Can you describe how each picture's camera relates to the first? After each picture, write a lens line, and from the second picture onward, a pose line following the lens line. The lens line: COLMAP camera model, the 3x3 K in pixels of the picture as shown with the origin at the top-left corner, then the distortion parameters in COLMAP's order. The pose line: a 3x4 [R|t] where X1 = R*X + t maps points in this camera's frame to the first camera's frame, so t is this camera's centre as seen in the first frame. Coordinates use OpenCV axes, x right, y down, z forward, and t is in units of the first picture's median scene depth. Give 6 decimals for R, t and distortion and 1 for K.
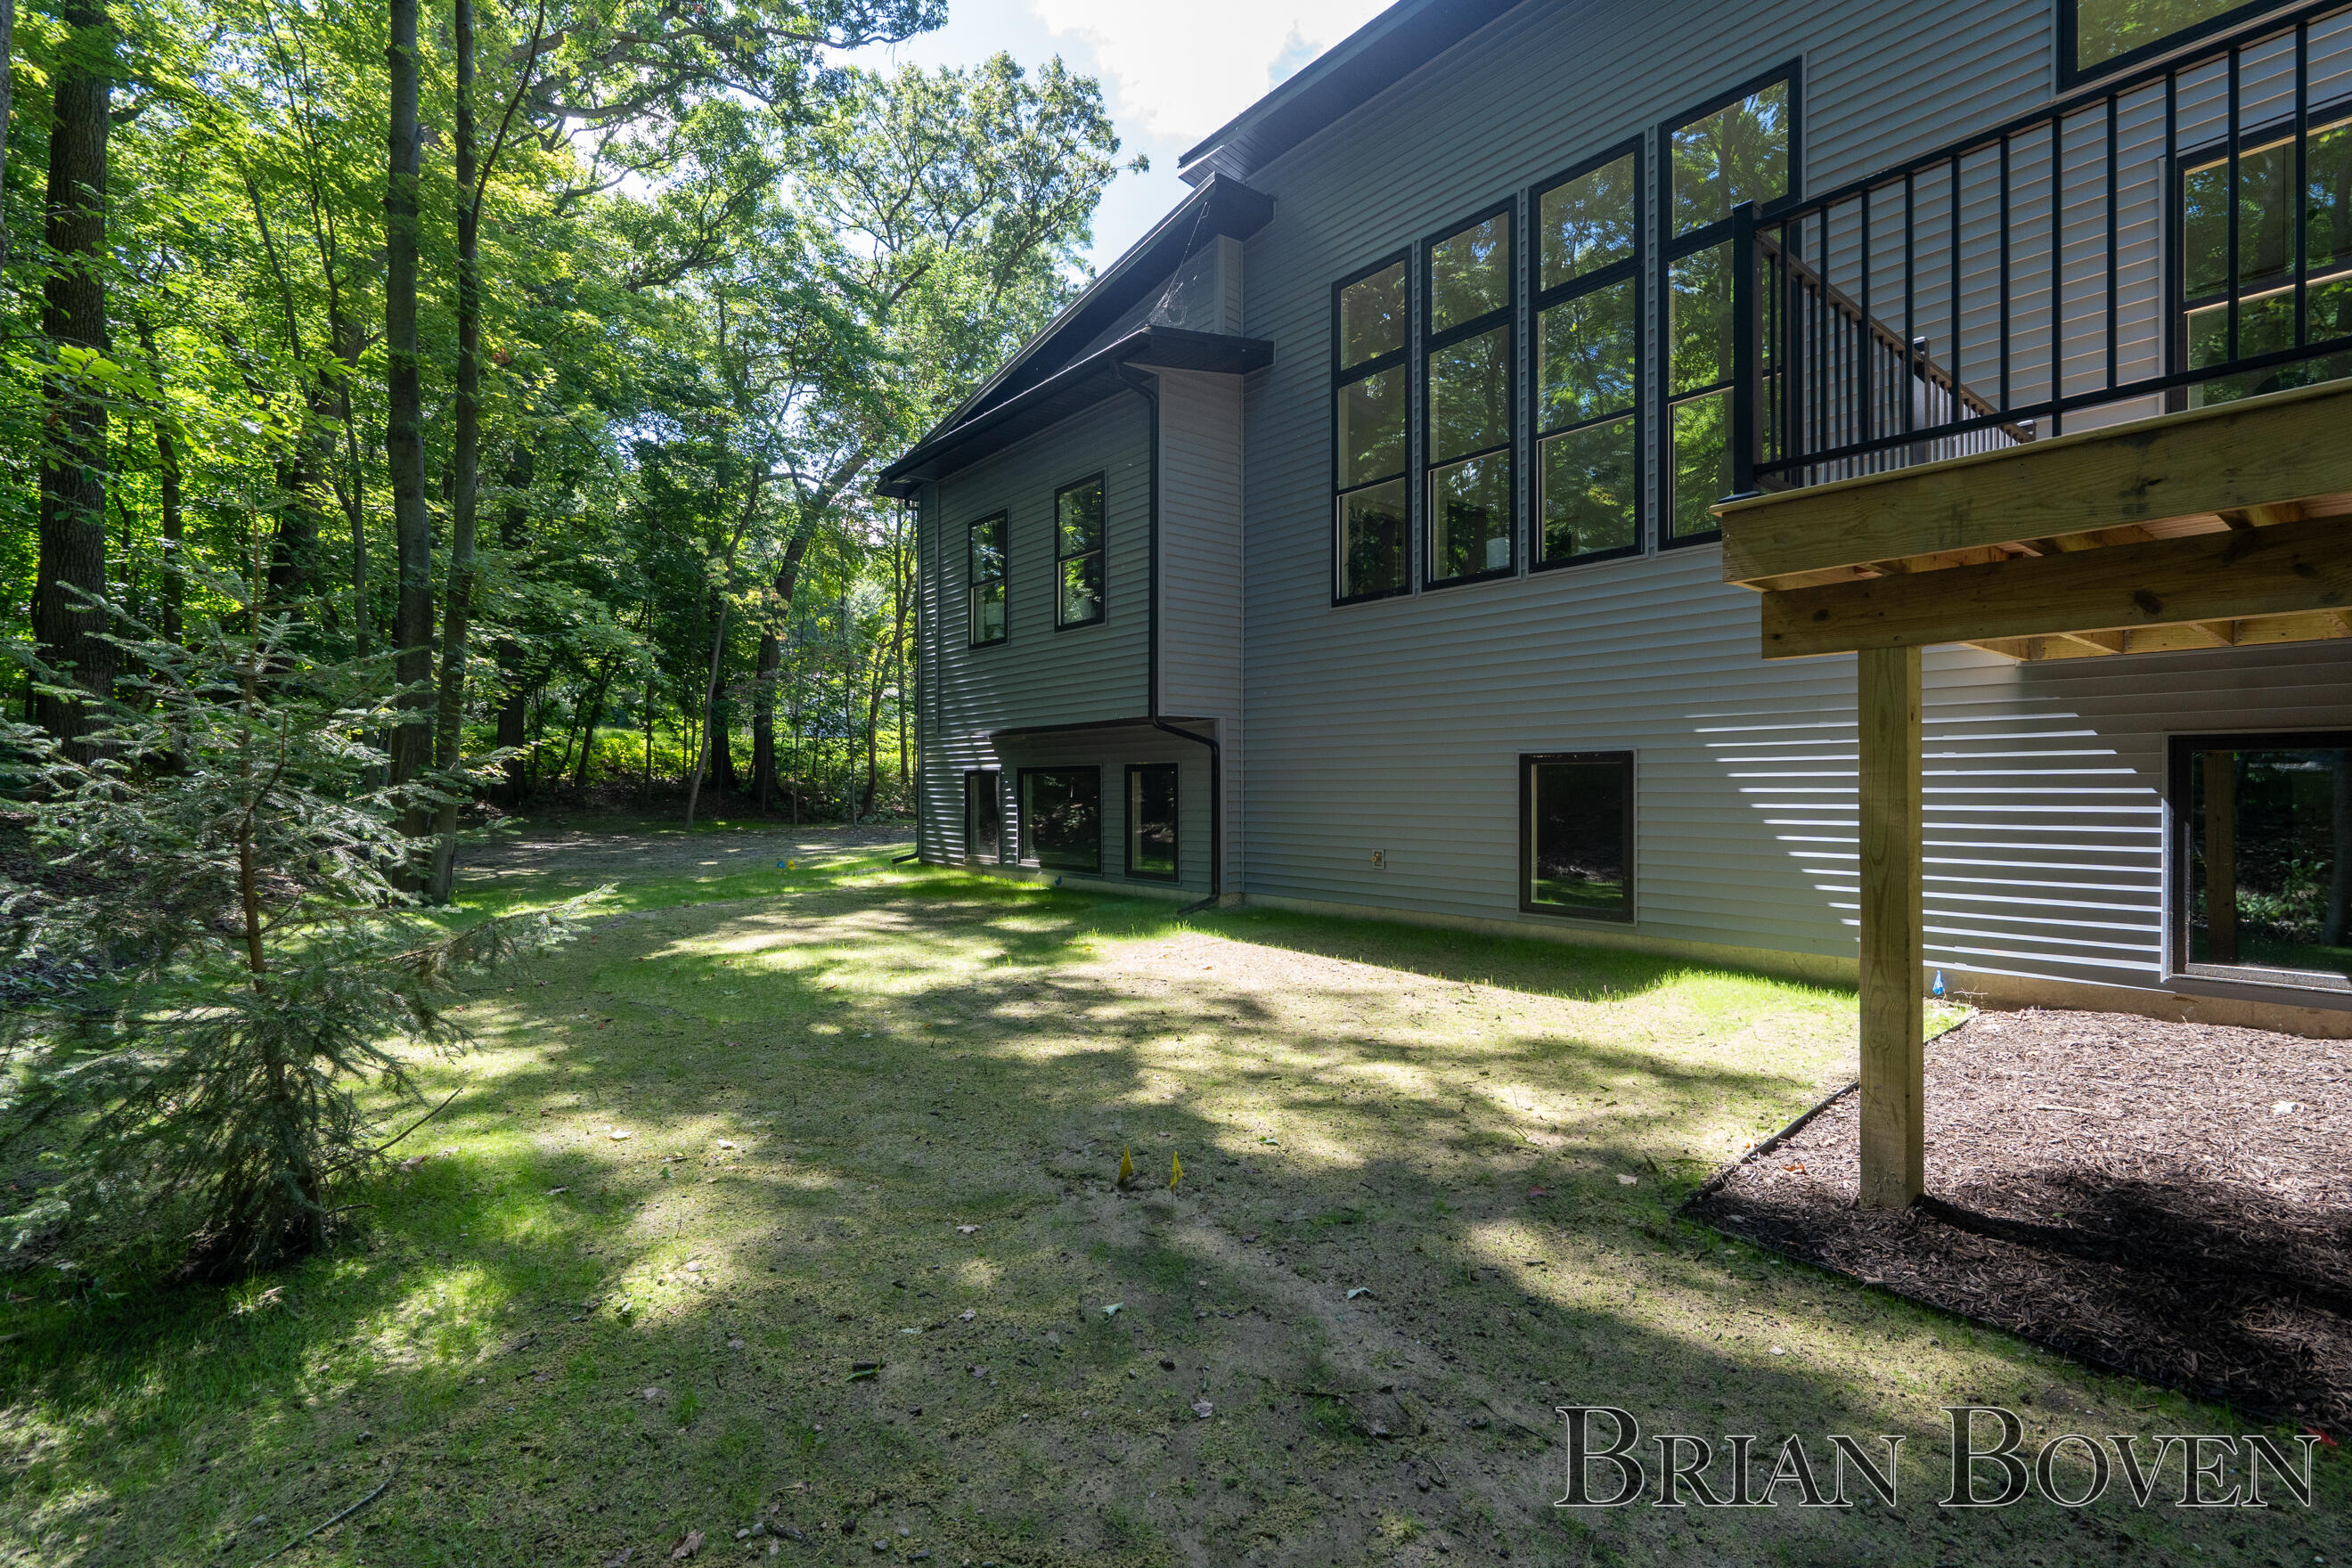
lens RADIAL K [[1077.0, 0, 1176.0], [0, 1077.0, 784.0], [0, 0, 1]] dist [-0.003745, -0.000350]
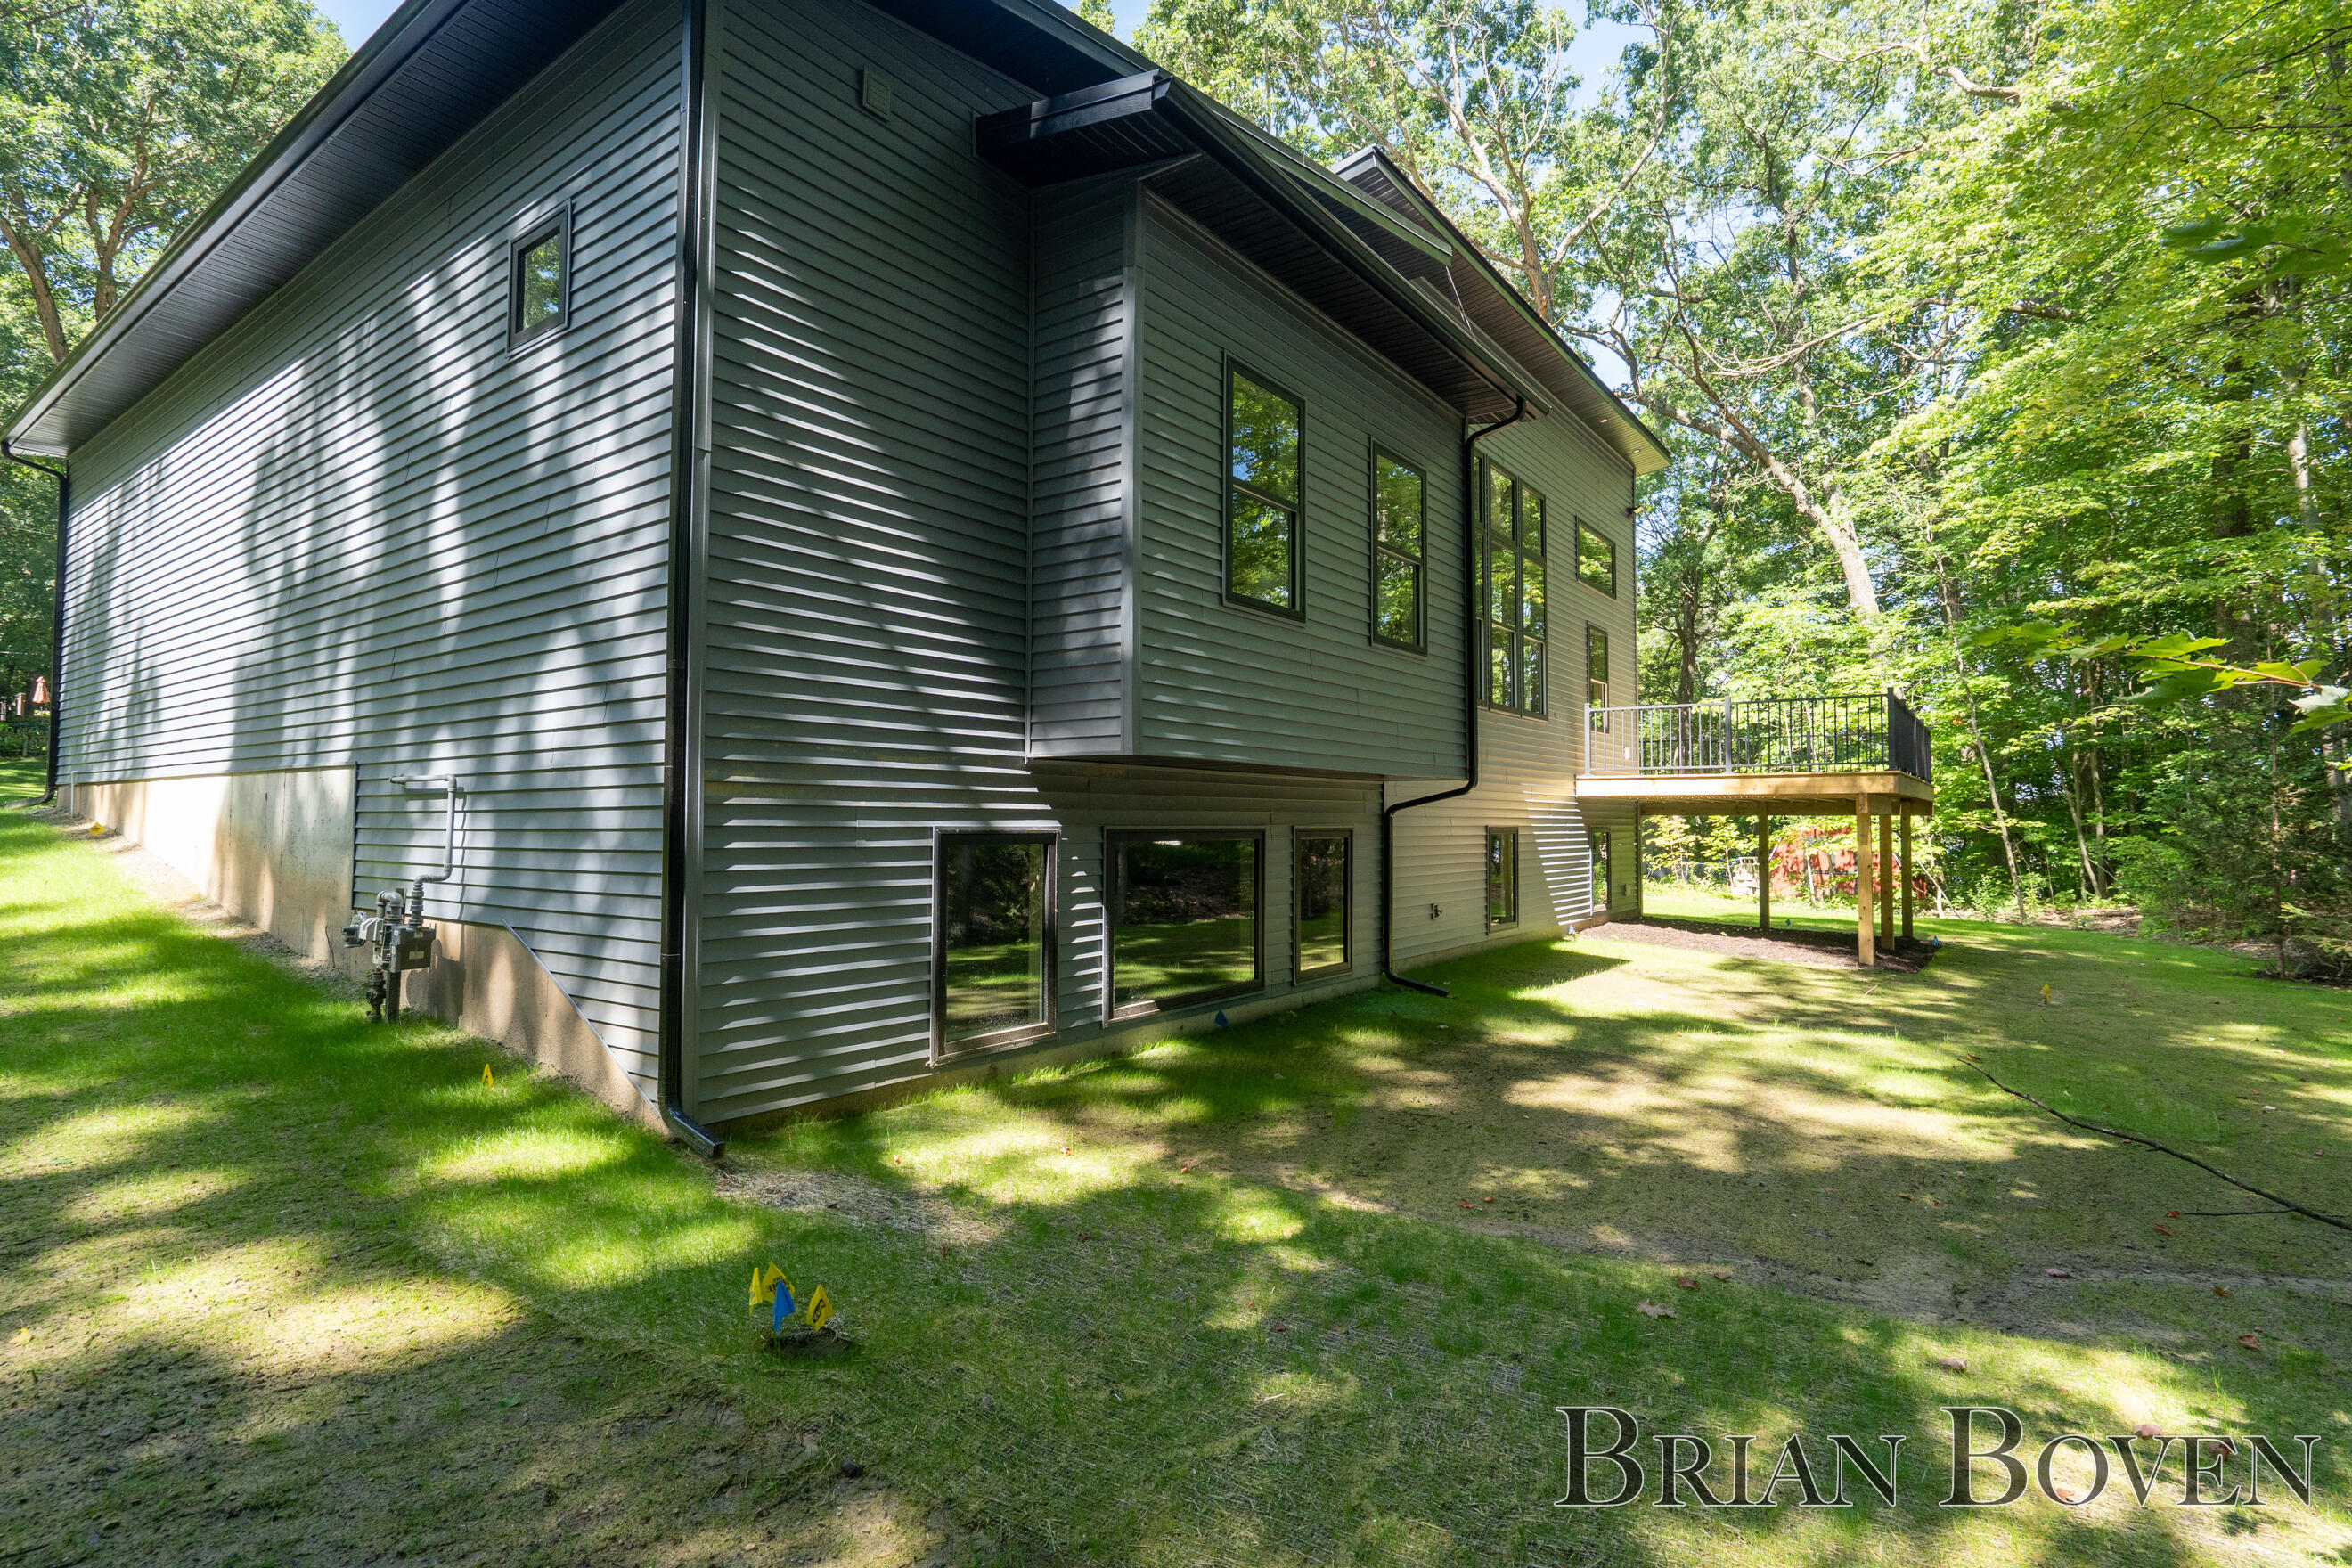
lens RADIAL K [[1077.0, 0, 1176.0], [0, 1077.0, 784.0], [0, 0, 1]] dist [-0.003745, -0.000350]
pose [[-0.207606, 0.040215, 0.977386, -0.656063], [-0.003988, 0.999112, -0.041956, -0.015446], [-0.978204, -0.012608, -0.207261, 1.081796]]
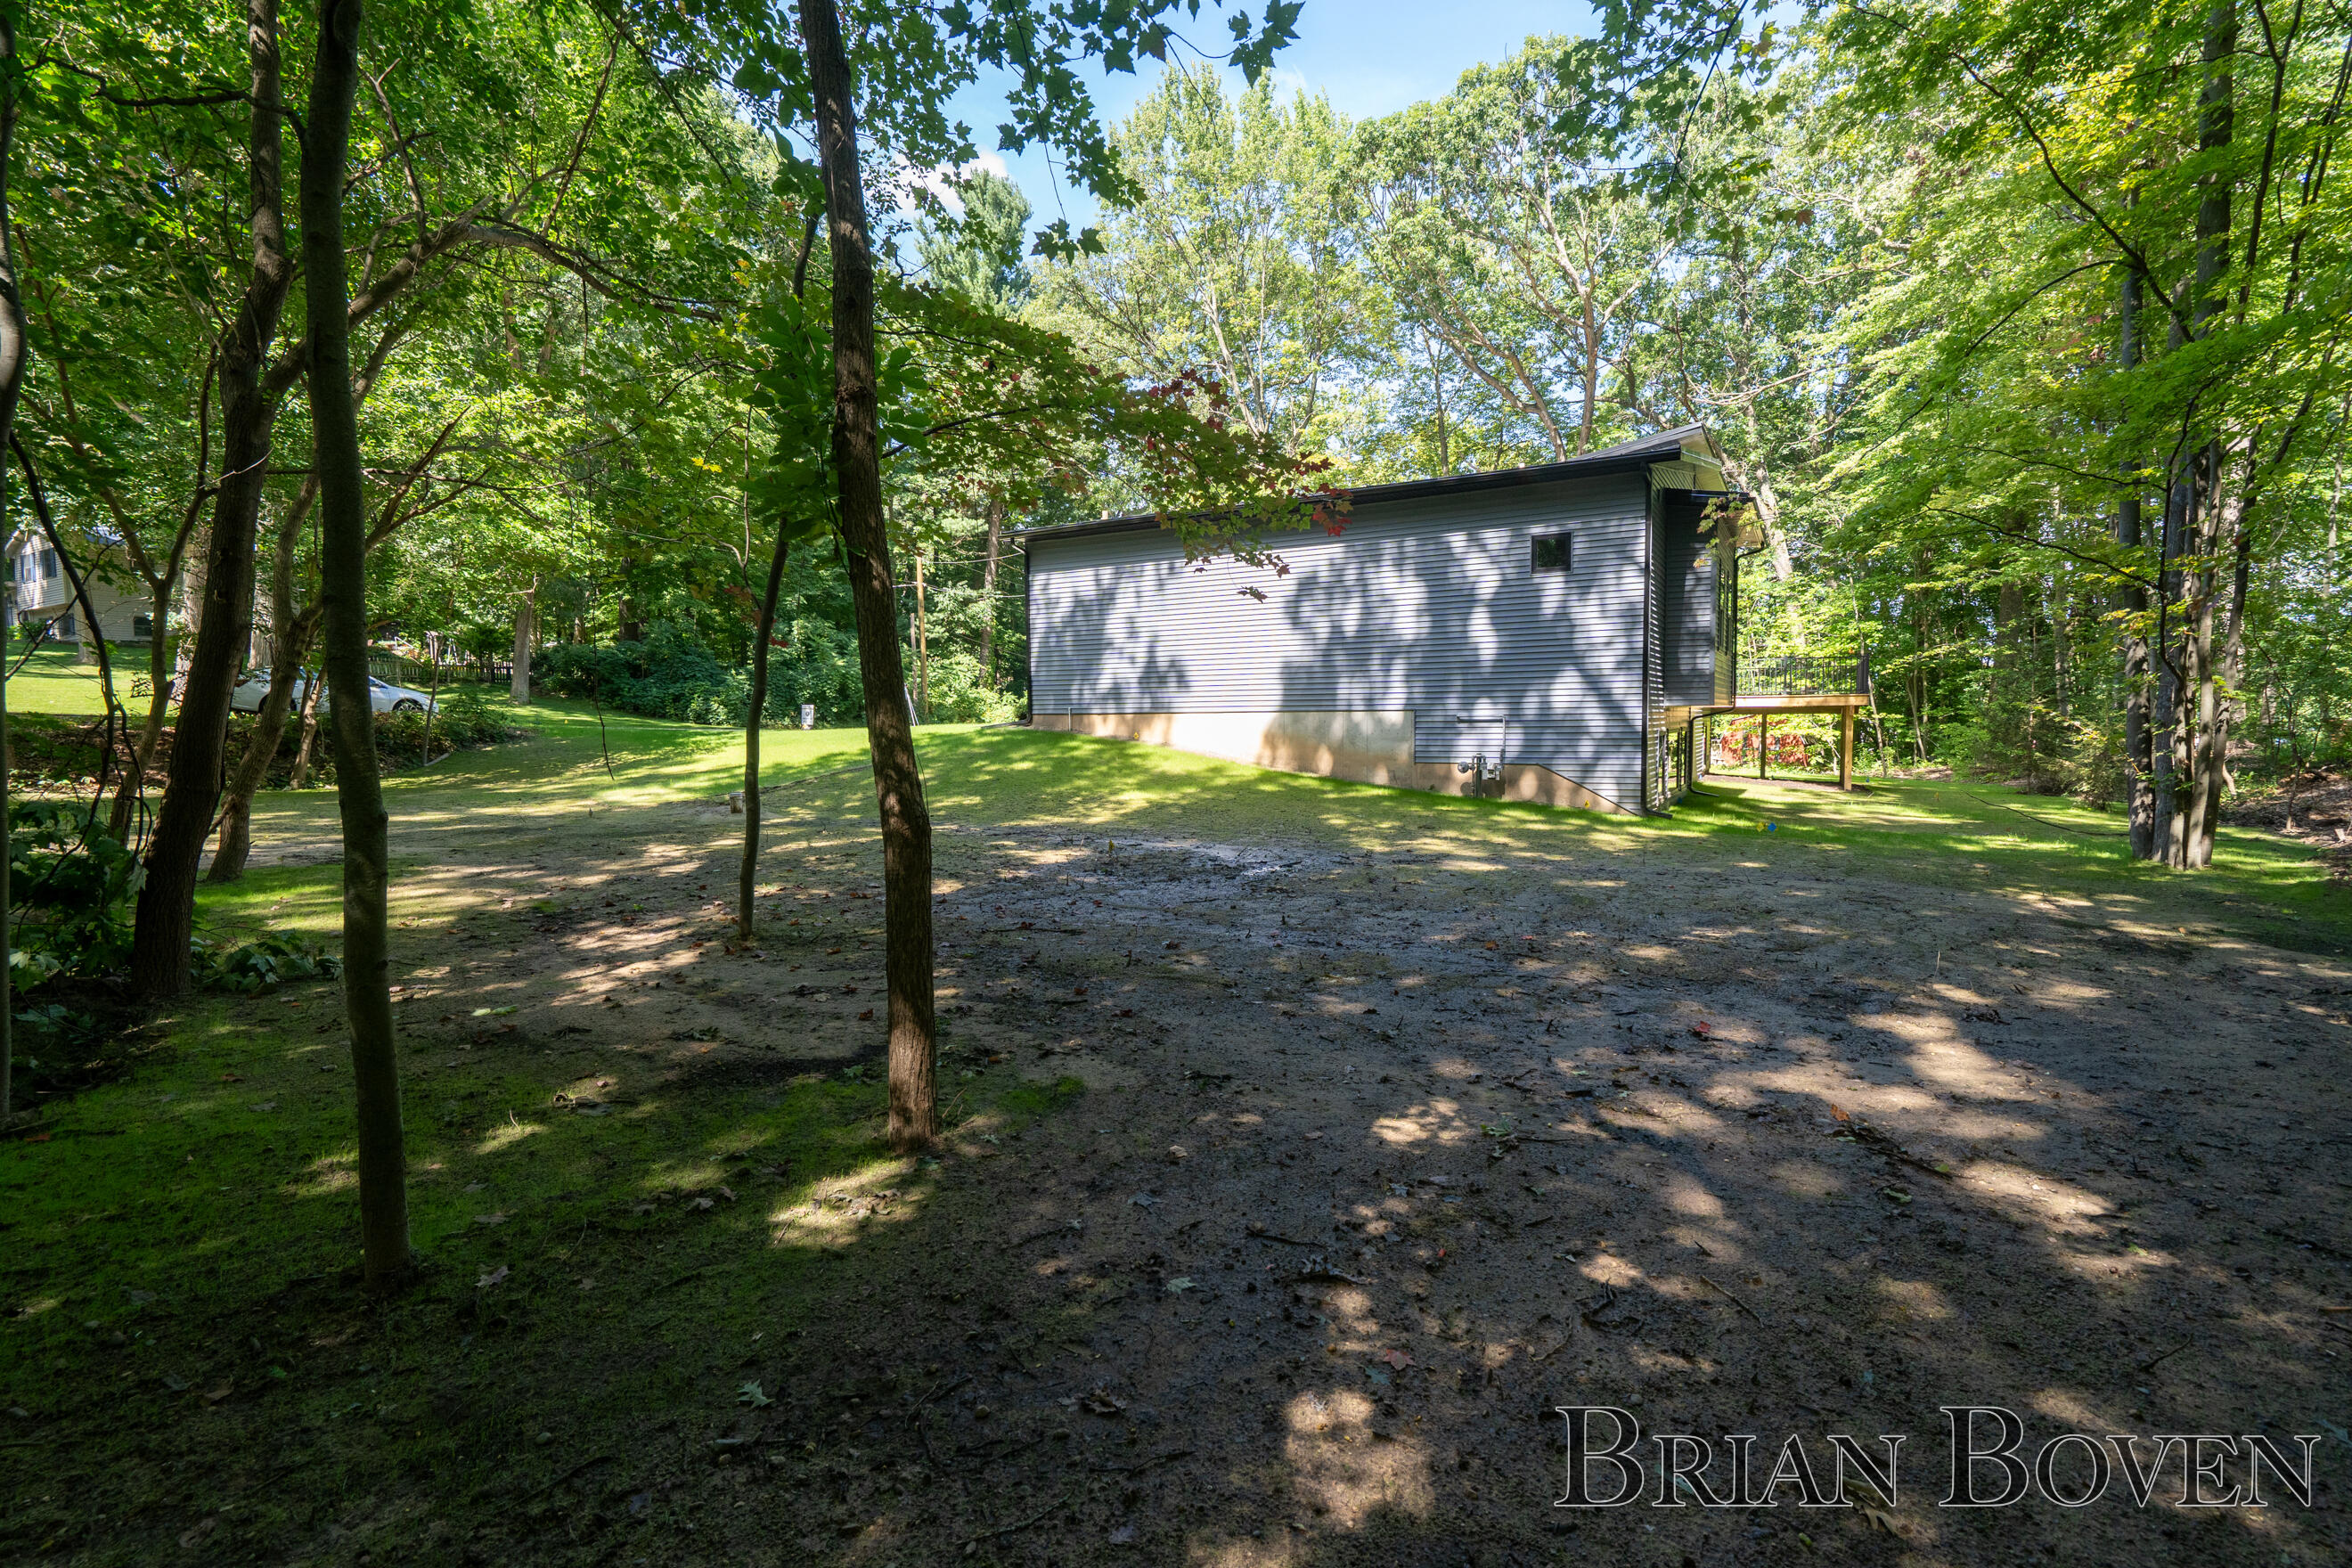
lens RADIAL K [[1077.0, 0, 1176.0], [0, 1077.0, 784.0], [0, 0, 1]] dist [-0.003745, -0.000350]
pose [[-0.336515, -0.050991, 0.940297, -1.172069], [0.009272, 0.998305, 0.057455, -0.028303], [-0.941632, 0.028053, -0.335472, 1.929484]]
